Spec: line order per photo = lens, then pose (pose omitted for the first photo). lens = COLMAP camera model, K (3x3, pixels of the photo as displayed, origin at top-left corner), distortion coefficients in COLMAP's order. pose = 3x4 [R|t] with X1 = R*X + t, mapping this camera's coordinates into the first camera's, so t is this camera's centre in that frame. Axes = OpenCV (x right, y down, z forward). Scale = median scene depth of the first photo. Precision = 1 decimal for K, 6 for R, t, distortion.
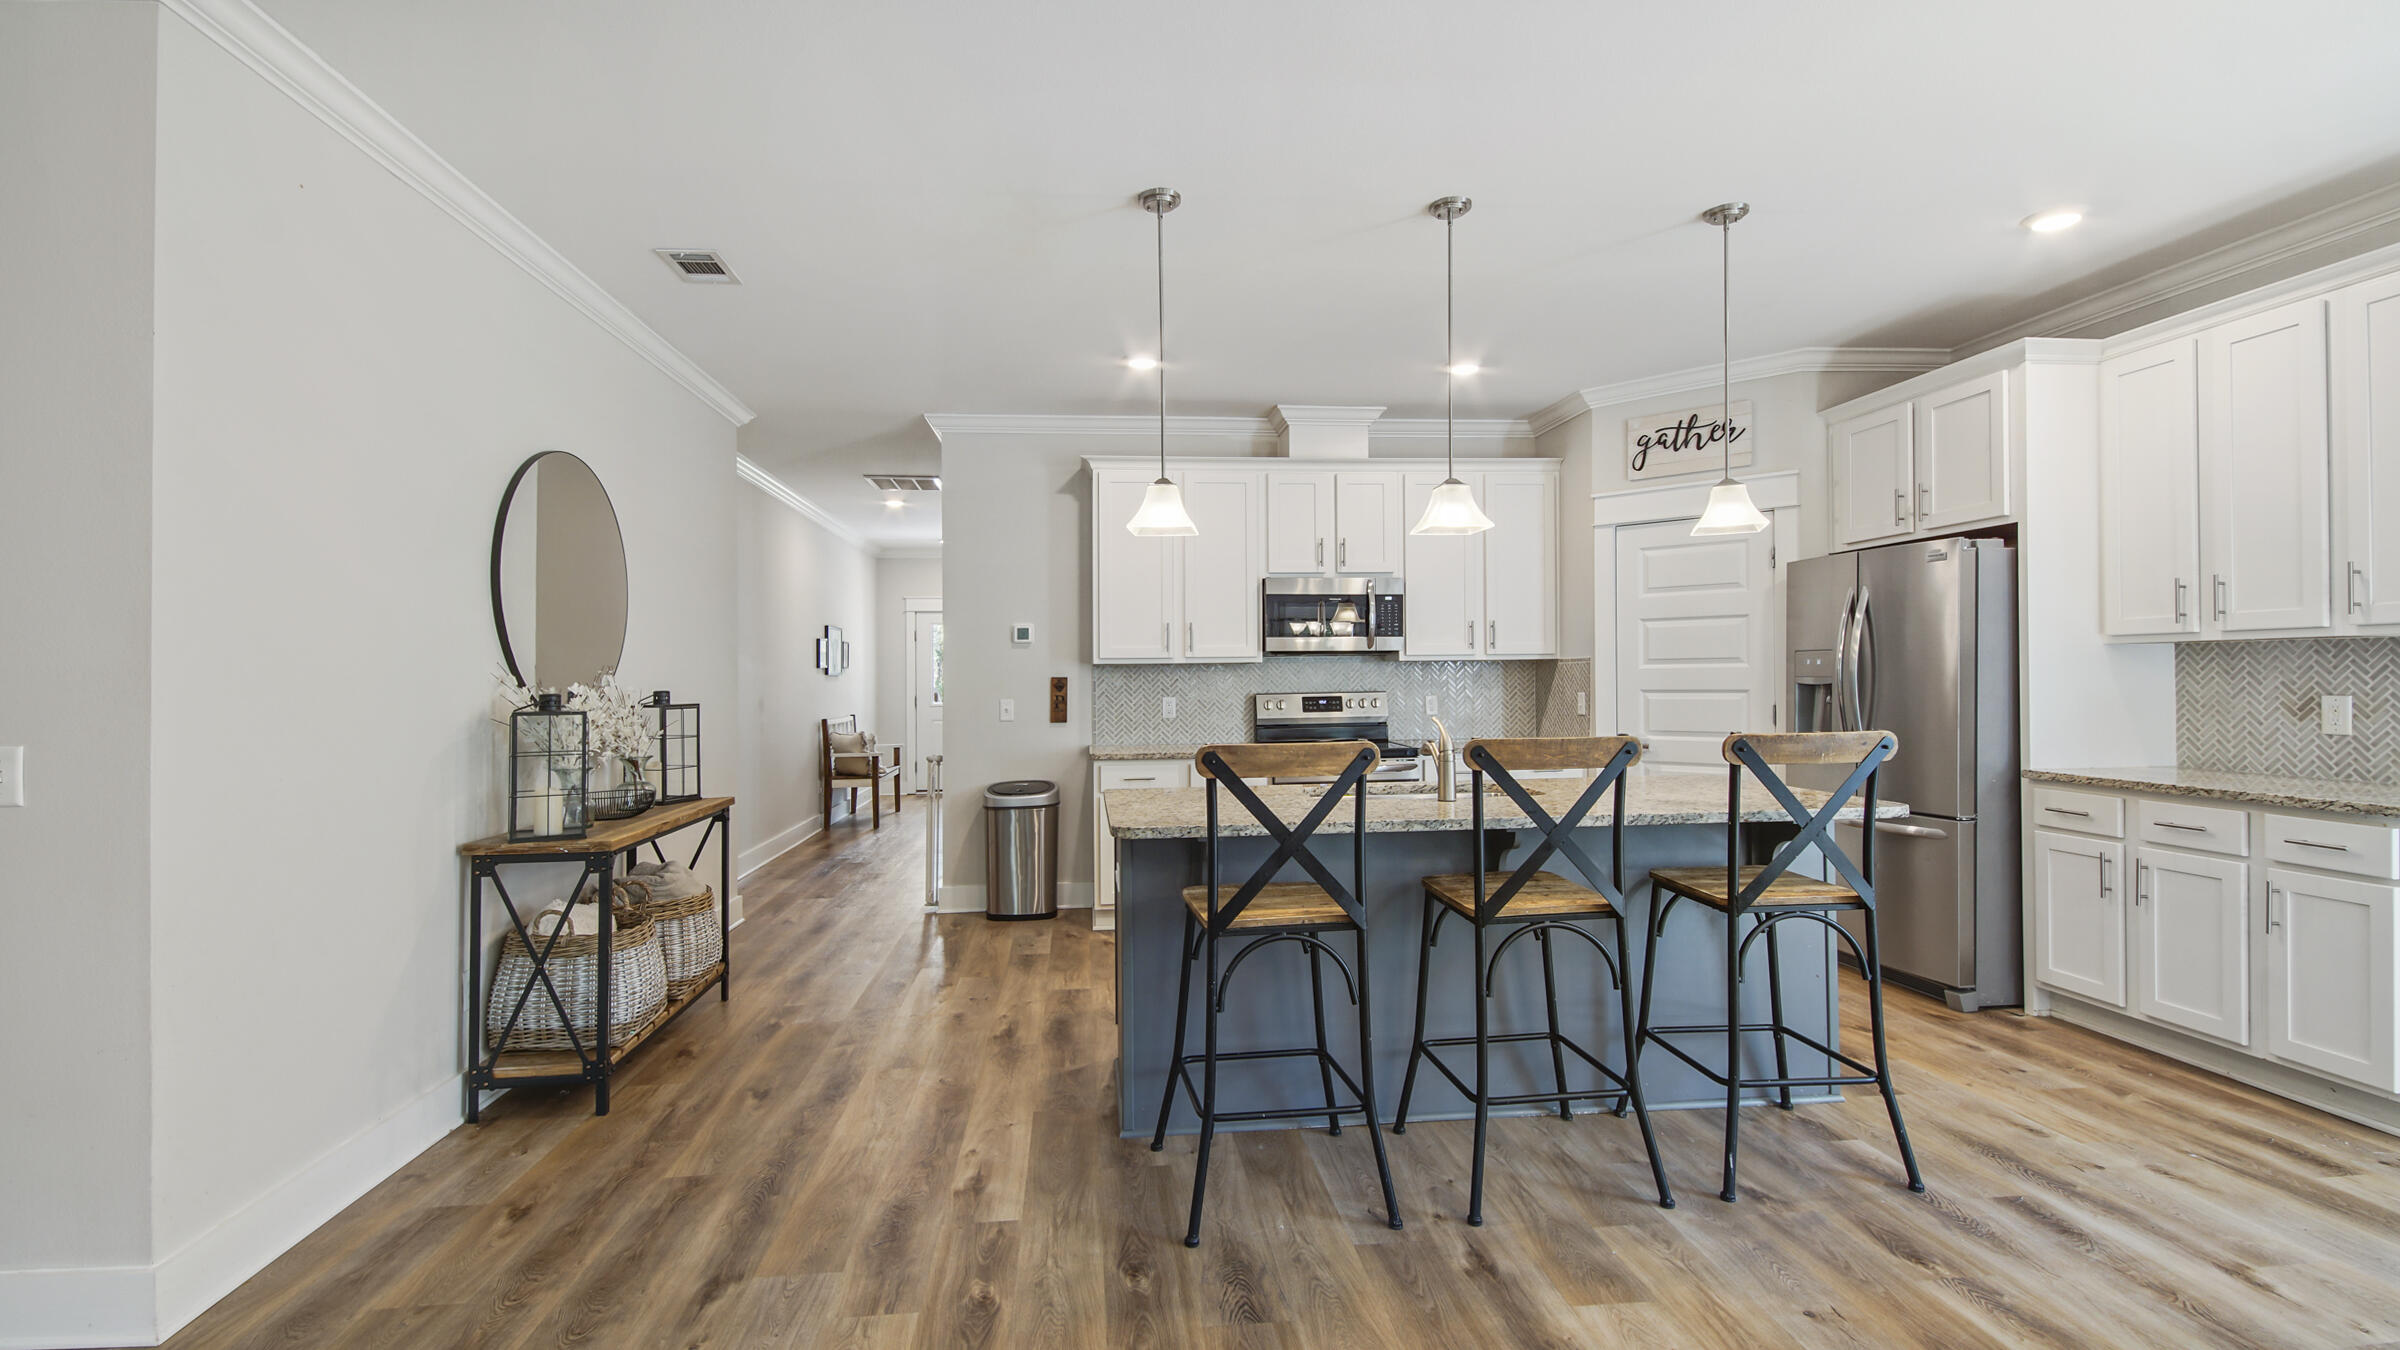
lens RADIAL K [[1064.5, 0, 1159.5], [0, 1064.5, 683.2], [0, 0, 1]] dist [0.001277, -0.009437]
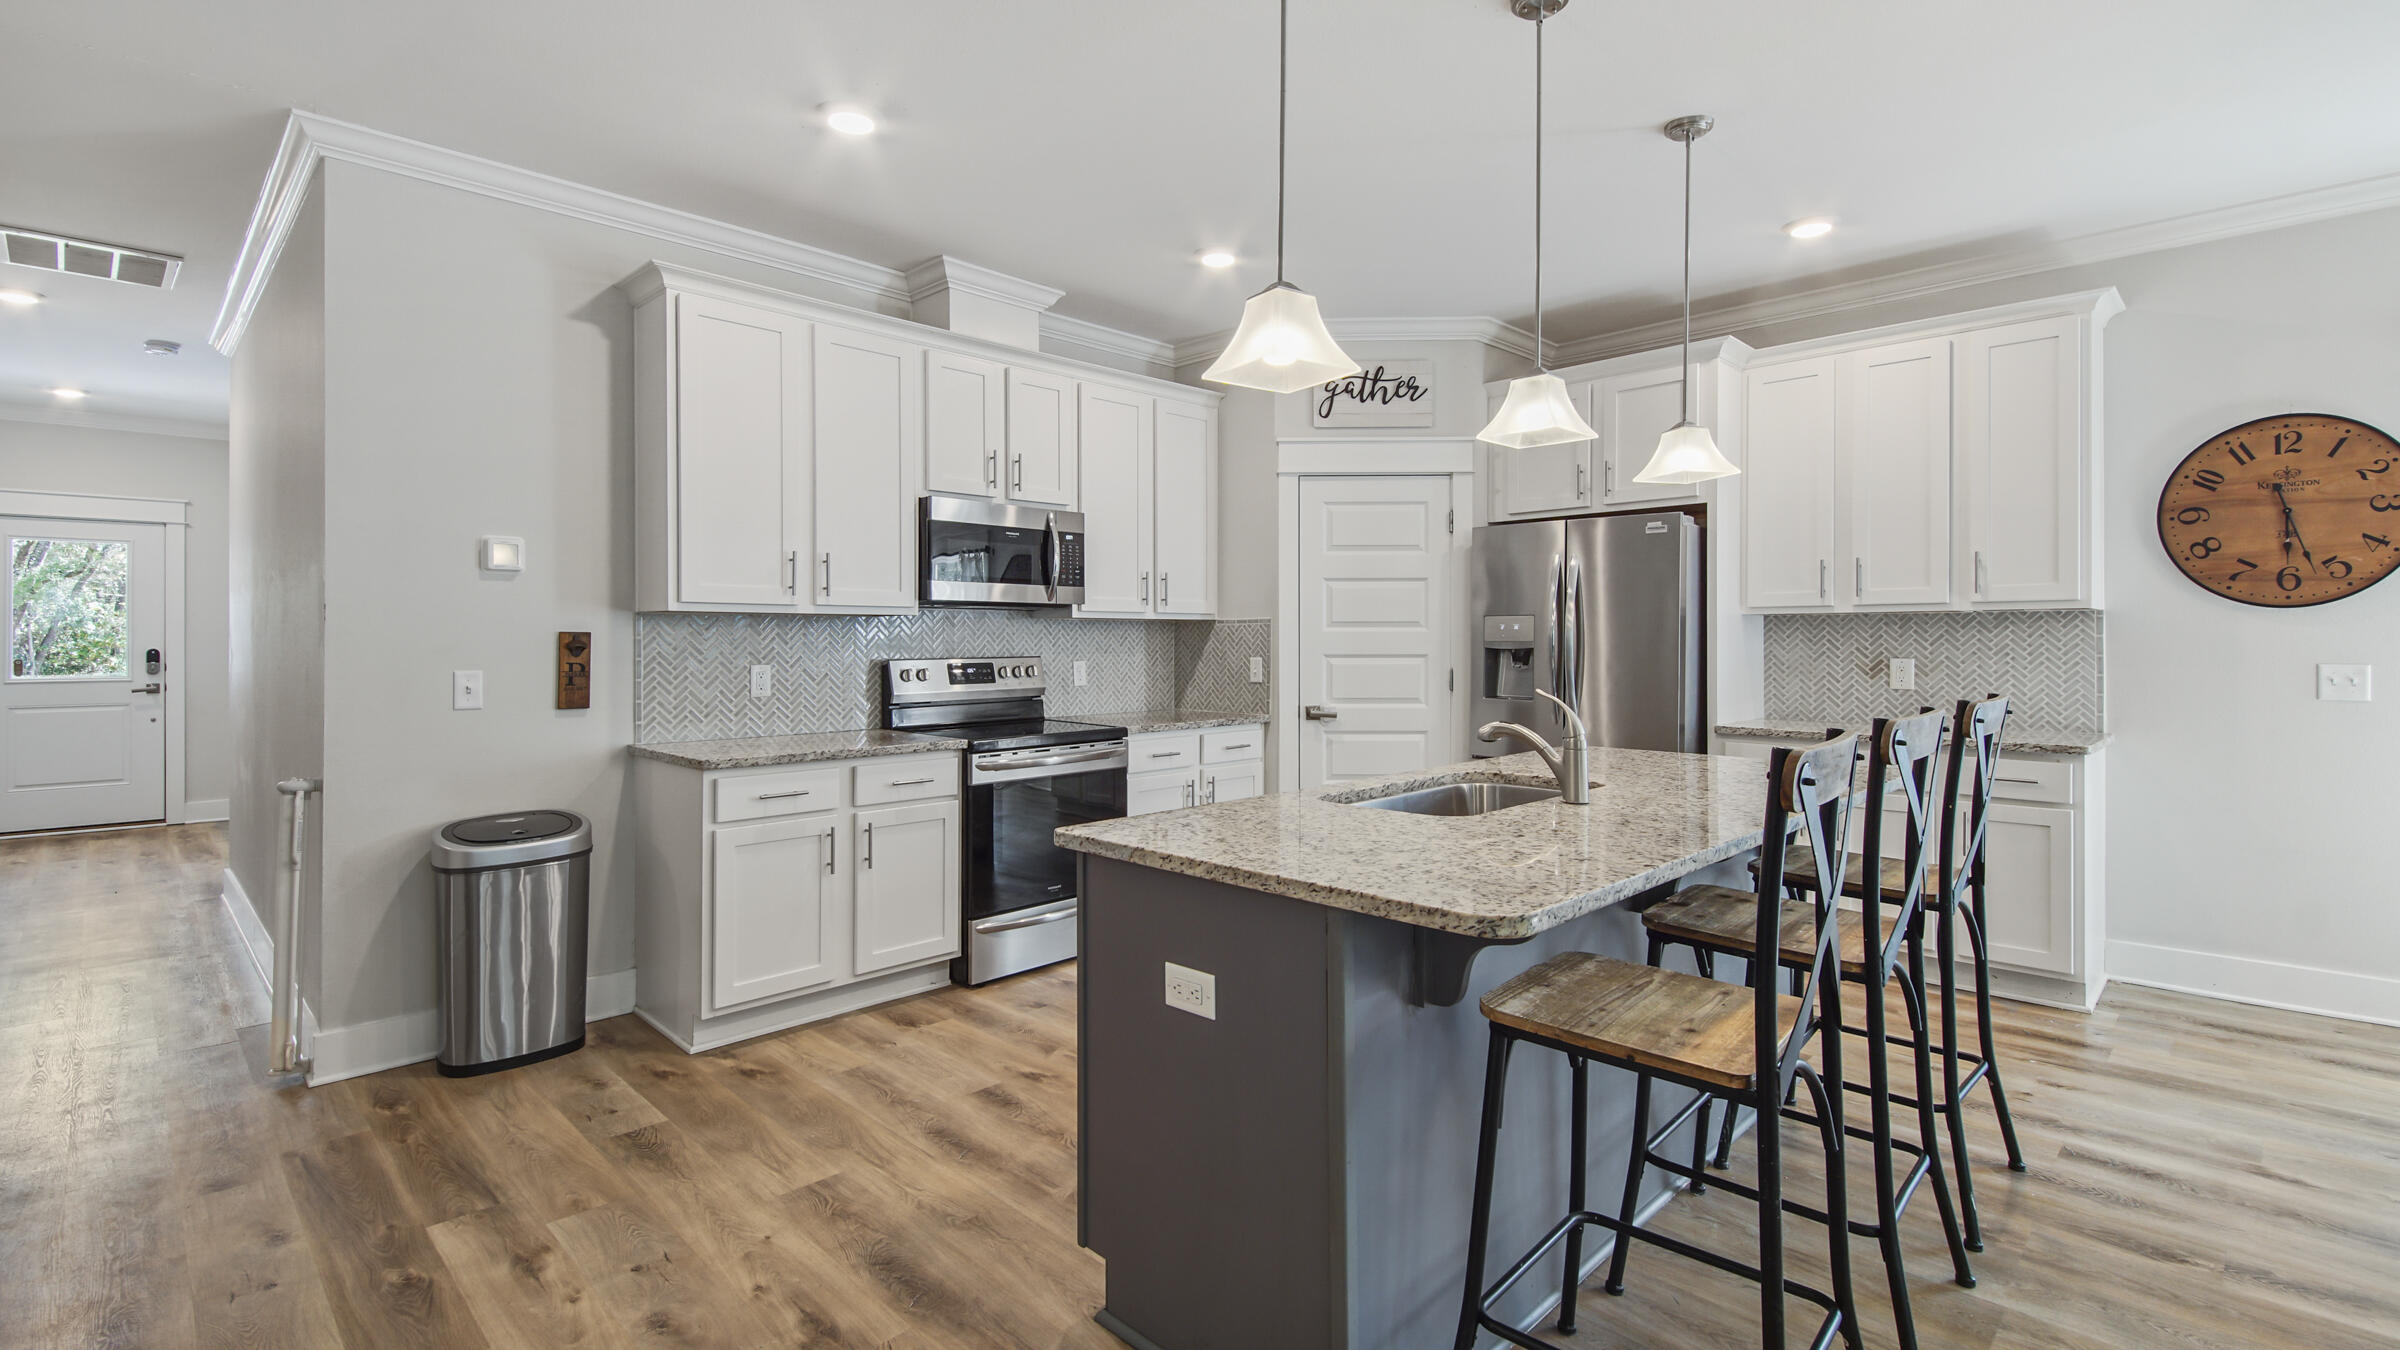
lens RADIAL K [[1081.8, 0, 1188.5], [0, 1081.8, 651.0], [0, 0, 1]] dist [0.029834, -0.018646]
pose [[0.764443, 0.003654, 0.644681, -0.290369], [-0.003679, 0.999992, -0.001304, 0.005587], [-0.644681, -0.001375, 0.764450, 0.413695]]
